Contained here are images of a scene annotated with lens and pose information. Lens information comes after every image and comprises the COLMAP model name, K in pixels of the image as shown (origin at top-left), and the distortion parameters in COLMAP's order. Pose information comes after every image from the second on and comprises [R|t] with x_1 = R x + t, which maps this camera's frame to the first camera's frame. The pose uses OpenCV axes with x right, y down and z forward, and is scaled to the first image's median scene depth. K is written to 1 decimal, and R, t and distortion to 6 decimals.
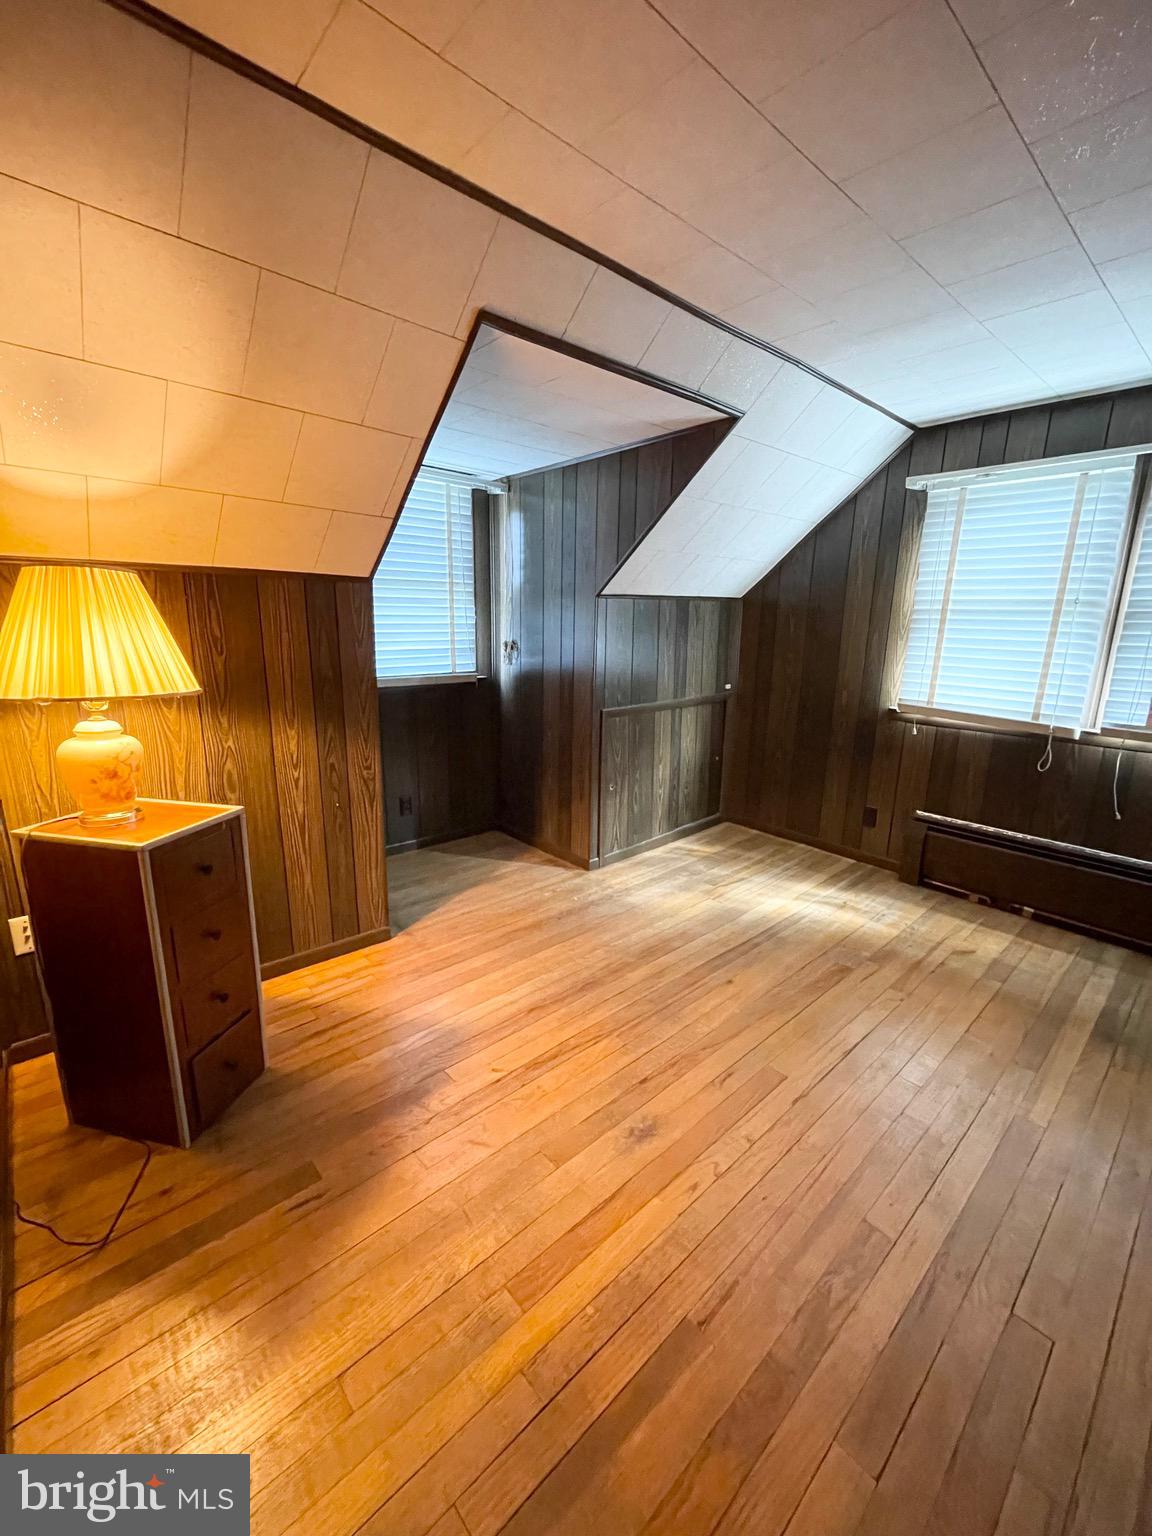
lens RADIAL K [[623.2, 0, 581.8], [0, 623.2, 767.3], [0, 0, 1]] dist [-0.003749, 0.000132]
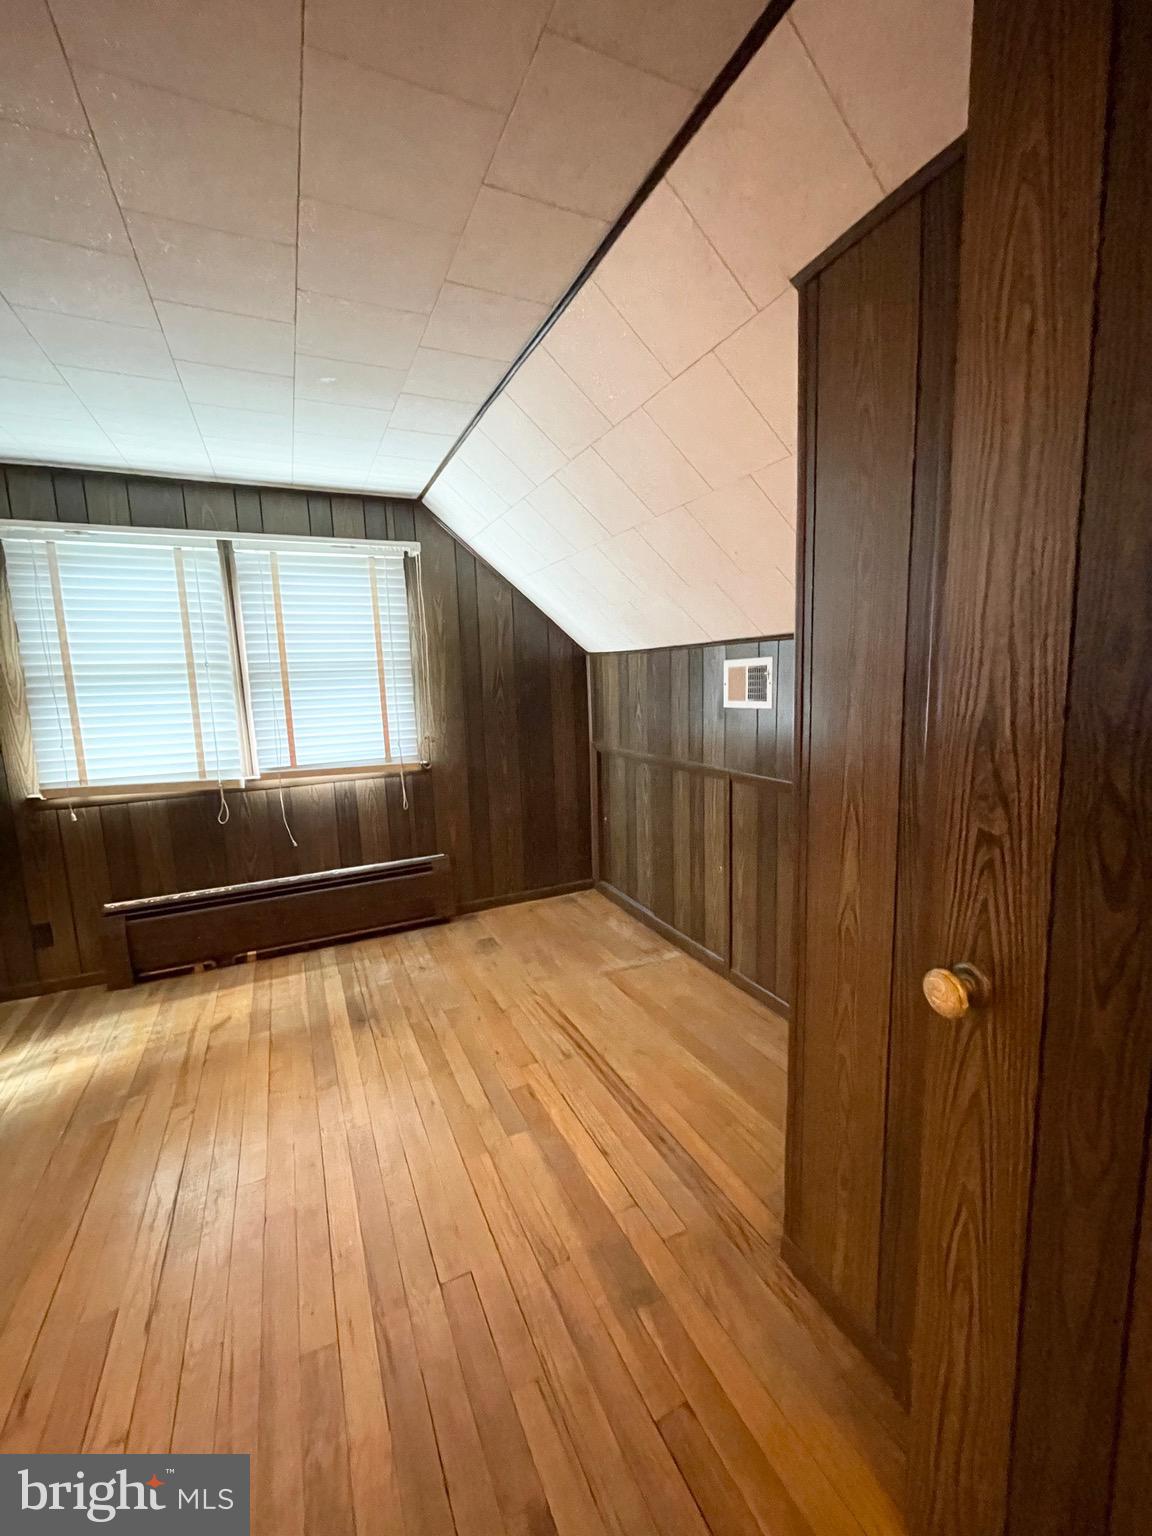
lens RADIAL K [[623.2, 0, 586.9], [0, 623.2, 765.1], [0, 0, 1]] dist [-0.003749, 0.000132]
pose [[0.287534, -0.162446, 0.943894, -0.059219], [0.258796, 0.962030, 0.086732, -0.021914], [-0.922144, 0.219338, 0.318657, 0.084047]]
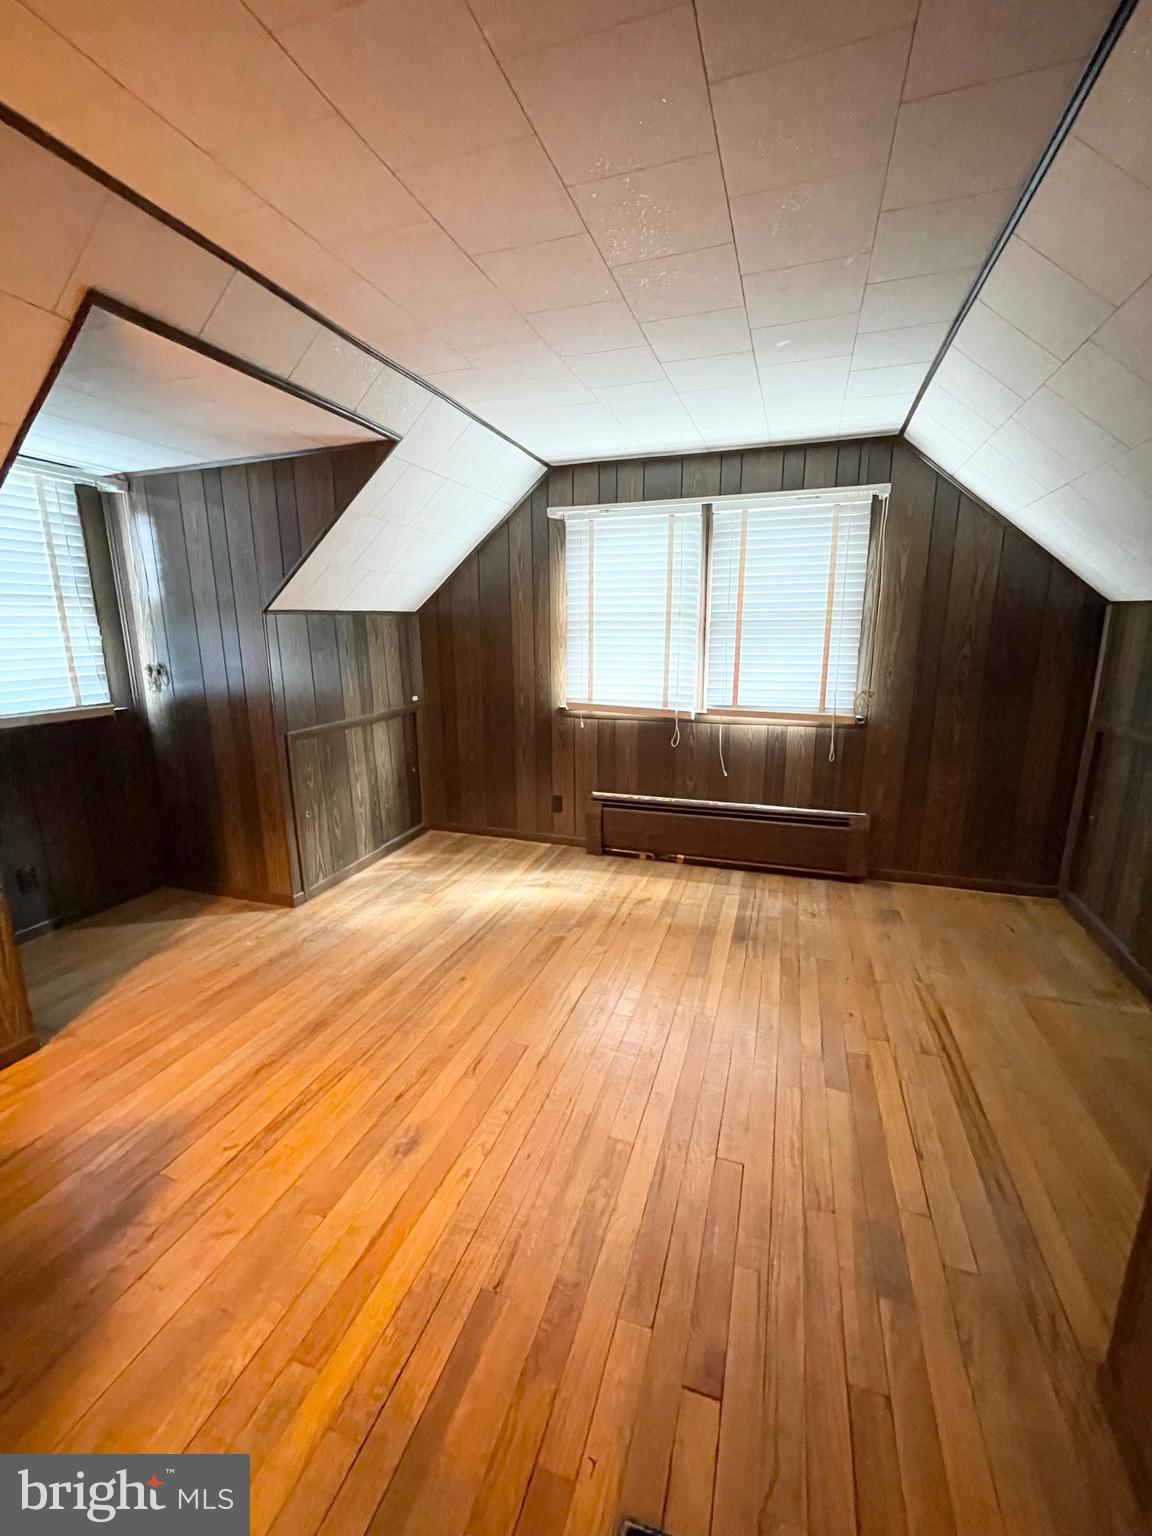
lens RADIAL K [[623.2, 0, 583.3], [0, 623.2, 765.1], [0, 0, 1]] dist [-0.003749, 0.000132]
pose [[0.870967, -0.124179, 0.475391, -0.032770], [0.133003, 0.990999, 0.015188, -0.000398], [-0.472998, 0.050000, 0.879644, -0.029121]]
